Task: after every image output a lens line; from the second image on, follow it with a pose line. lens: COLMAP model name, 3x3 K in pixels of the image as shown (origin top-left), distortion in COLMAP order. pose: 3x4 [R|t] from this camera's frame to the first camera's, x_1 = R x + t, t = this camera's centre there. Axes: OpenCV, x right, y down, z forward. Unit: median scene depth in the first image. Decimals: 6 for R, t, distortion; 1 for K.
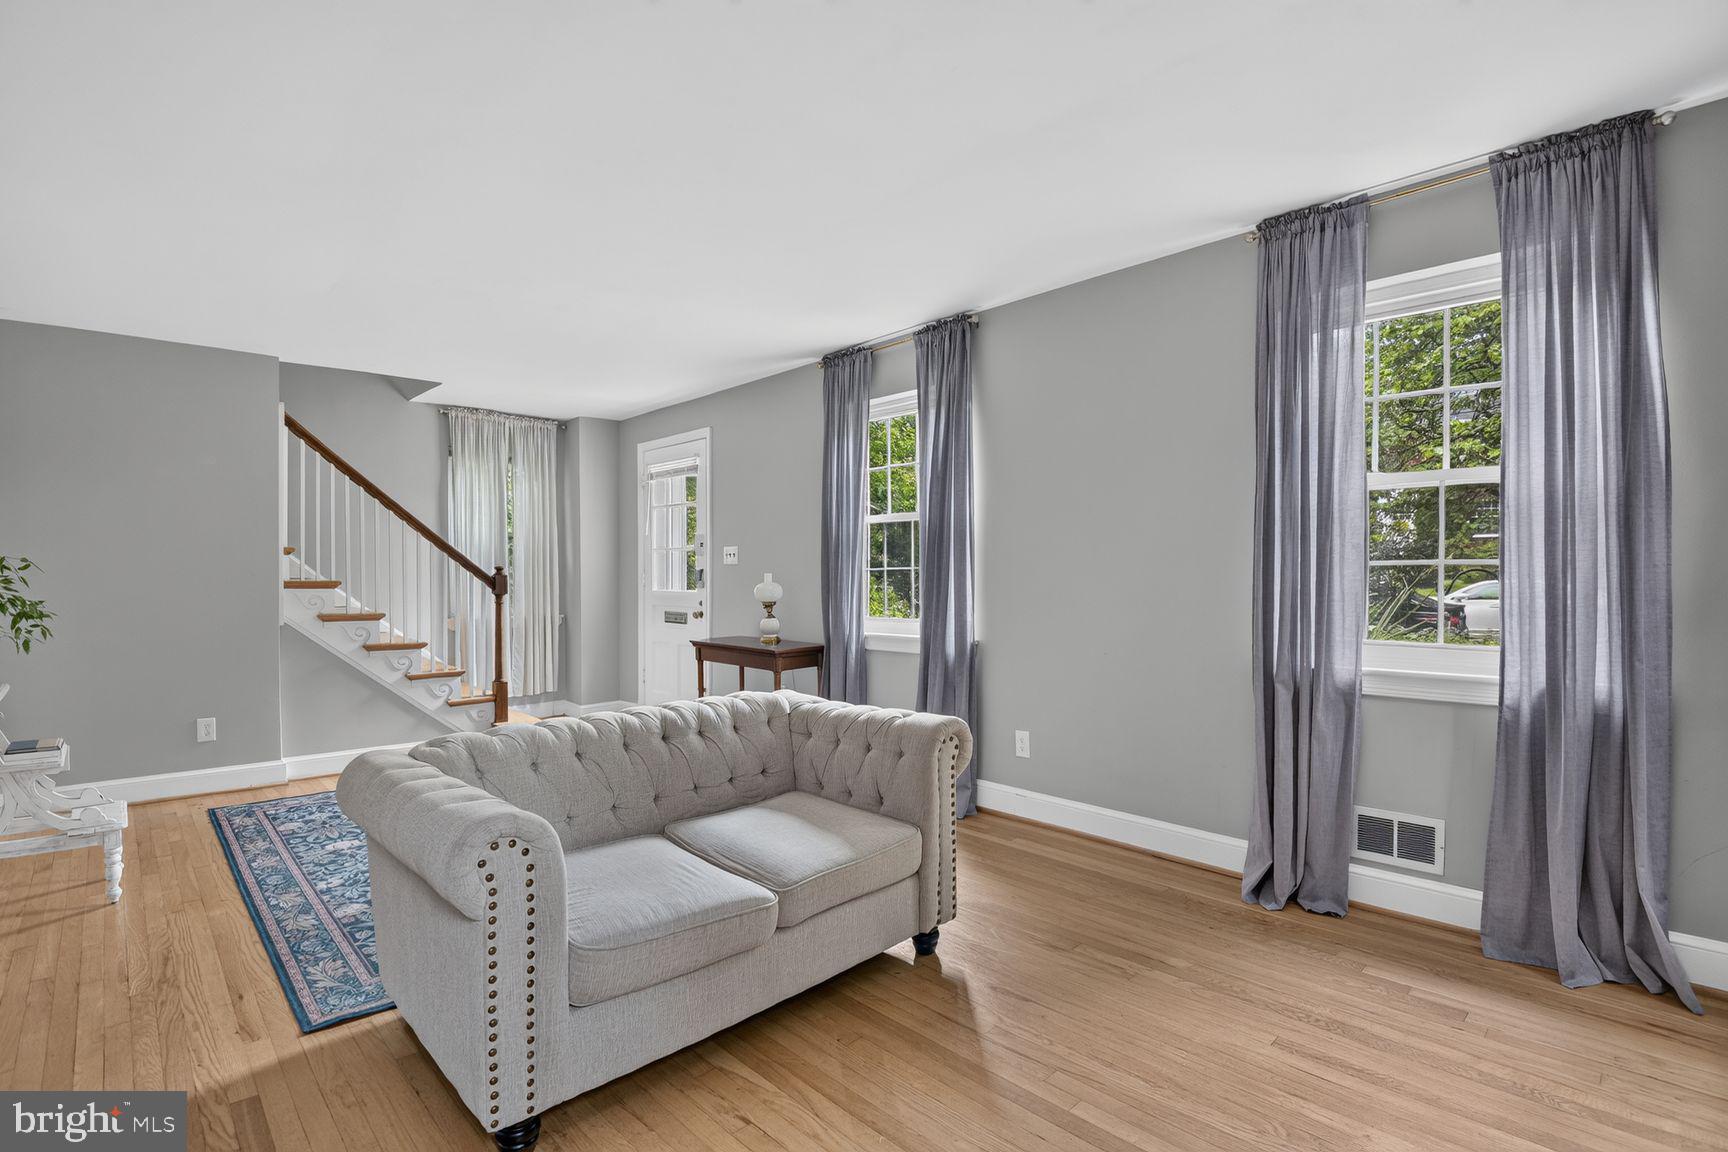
lens RADIAL K [[806.9, 0, 866.4], [0, 806.9, 566.1], [0, 0, 1]] dist [-0.025199, -0.009192]
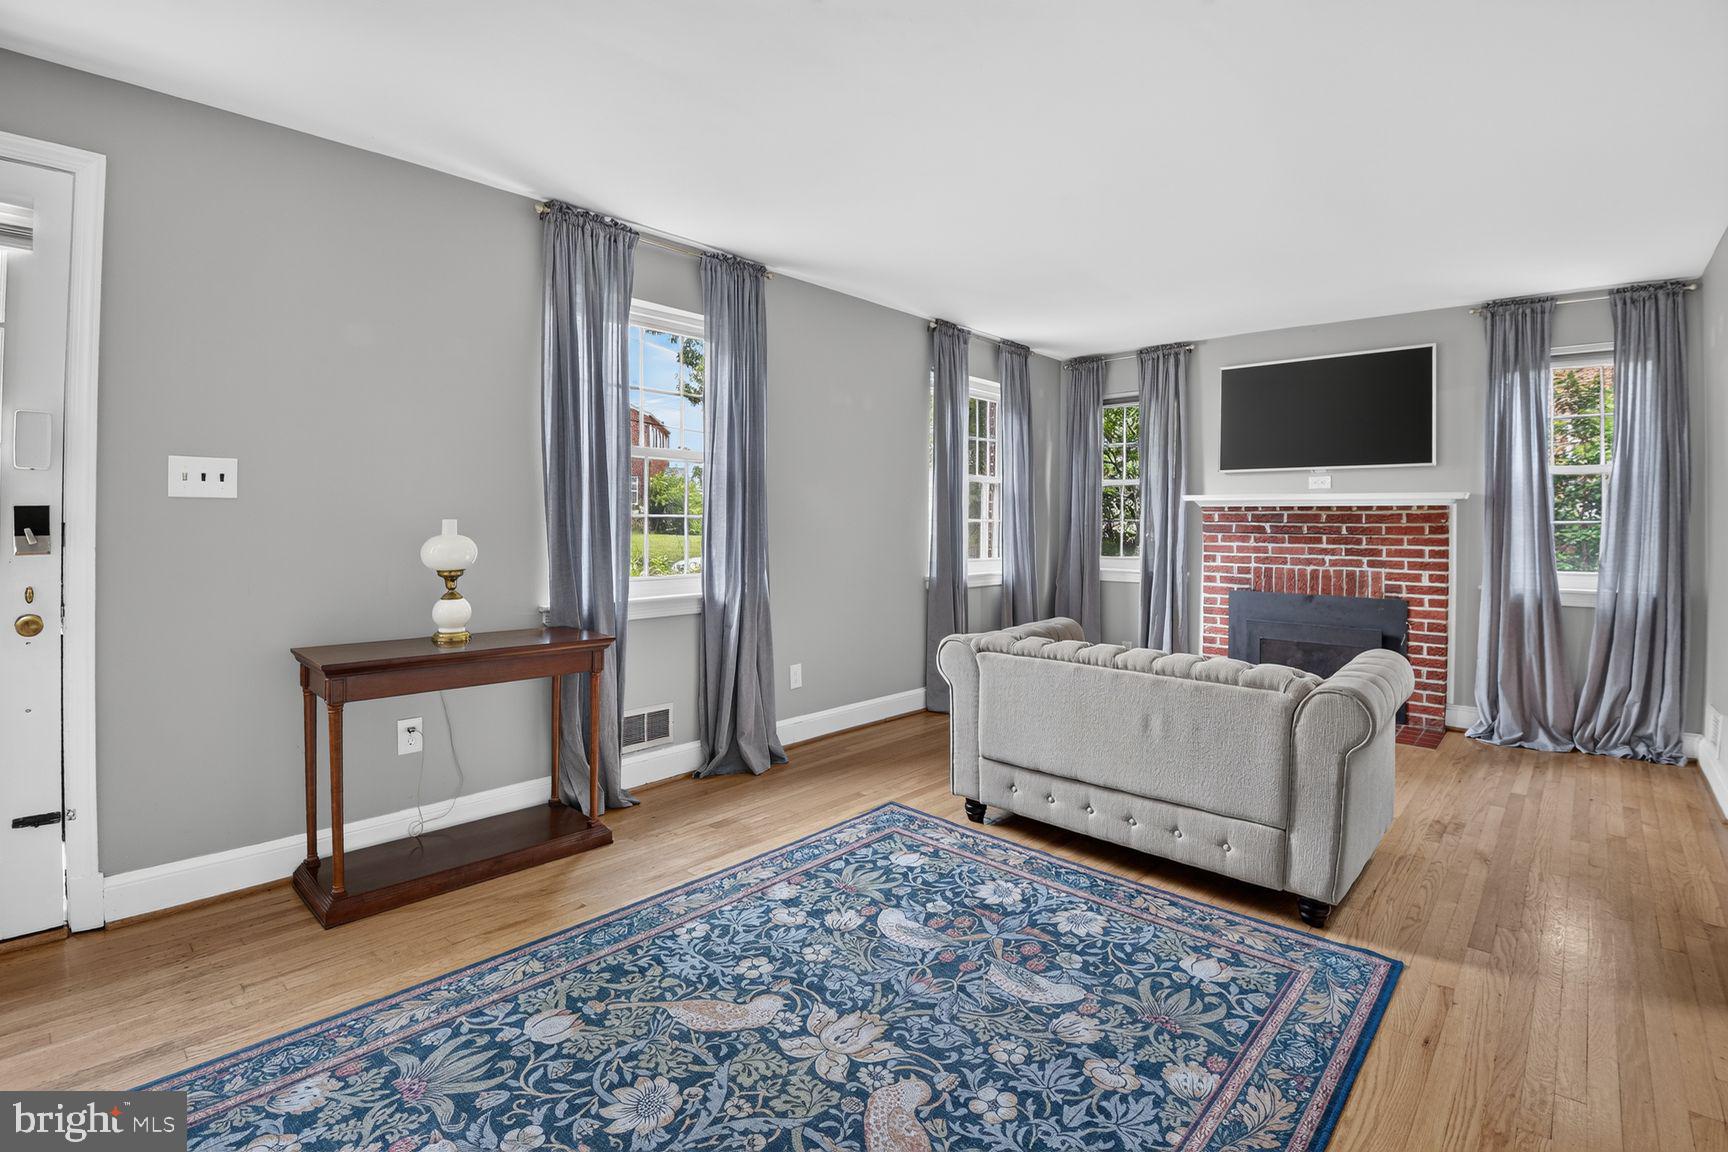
lens RADIAL K [[806.9, 0, 866.4], [0, 806.9, 566.1], [0, 0, 1]] dist [-0.025199, -0.009192]
pose [[-0.069522, -0.041322, 0.996724, -0.715755], [-0.012908, 0.999095, 0.040520, 0.014956], [-0.997497, -0.010049, -0.069992, 0.758300]]
